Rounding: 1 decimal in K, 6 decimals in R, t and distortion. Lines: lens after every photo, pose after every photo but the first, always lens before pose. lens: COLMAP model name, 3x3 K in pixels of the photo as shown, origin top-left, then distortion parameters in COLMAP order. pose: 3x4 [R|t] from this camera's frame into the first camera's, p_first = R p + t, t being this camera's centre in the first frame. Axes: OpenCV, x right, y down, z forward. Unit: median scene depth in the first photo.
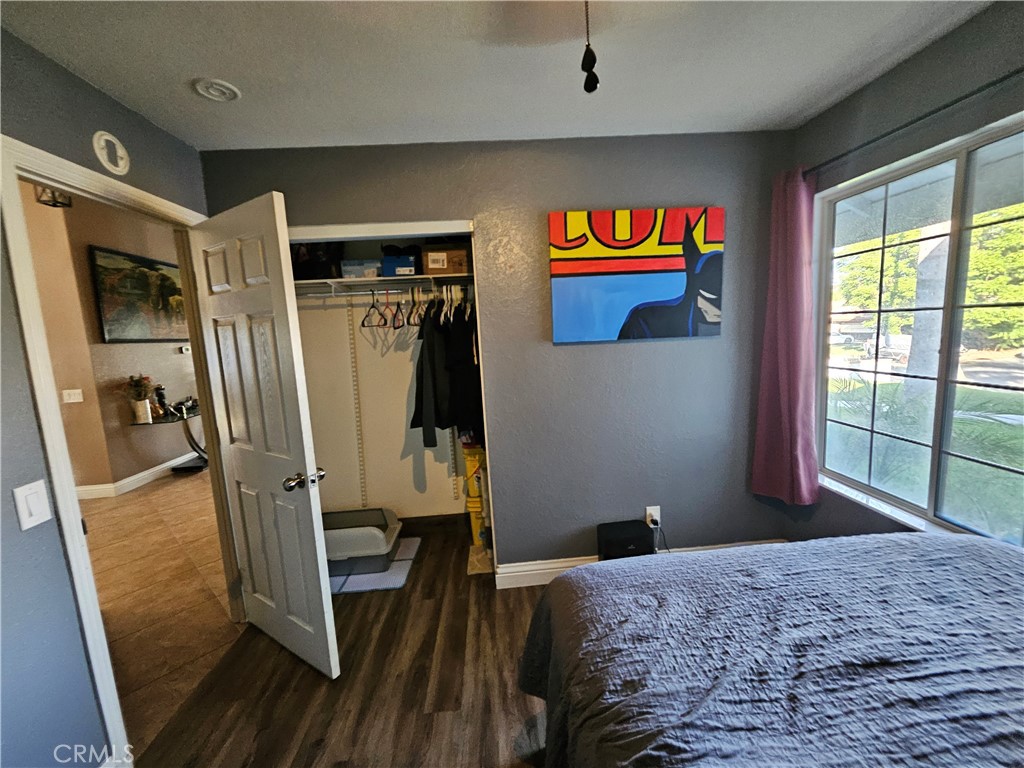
lens RADIAL K [[406.1, 0, 512.0], [0, 406.1, 384.0], [0, 0, 1]] dist [0.008144, -0.000351]
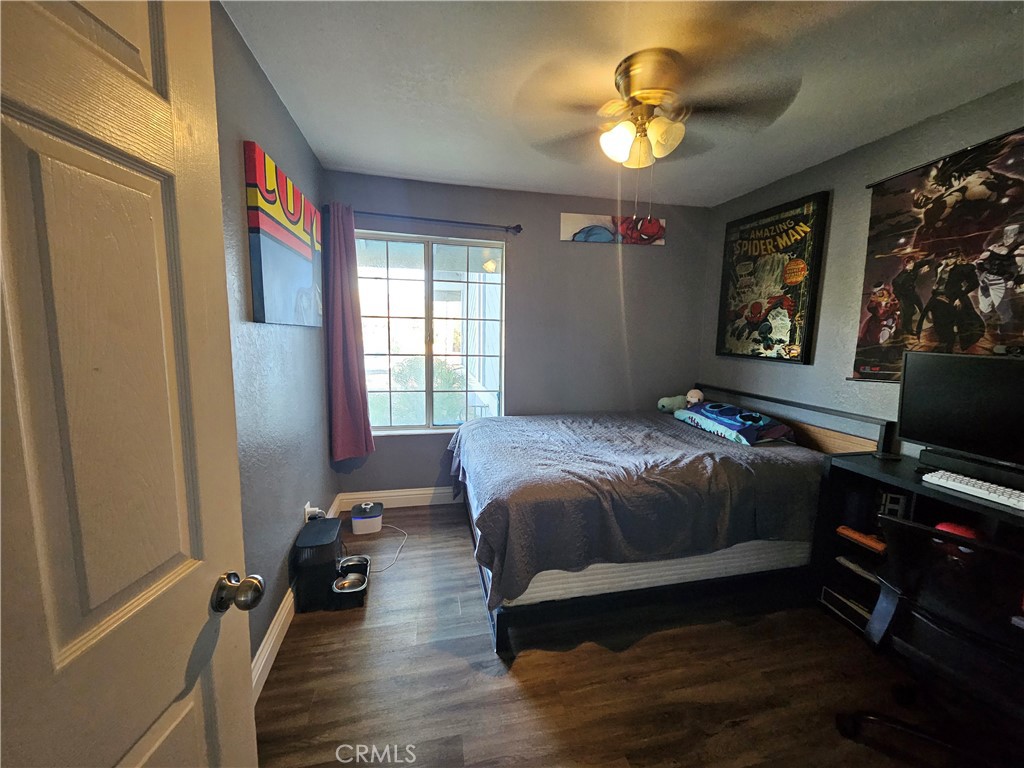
lens RADIAL K [[406.1, 0, 512.0], [0, 406.1, 384.0], [0, 0, 1]] dist [0.008144, -0.000351]
pose [[-0.165710, -0.072166, 0.983530, -0.897353], [0.123245, 0.987985, 0.093258, -0.005996], [-0.978443, 0.136669, -0.154825, 0.883635]]
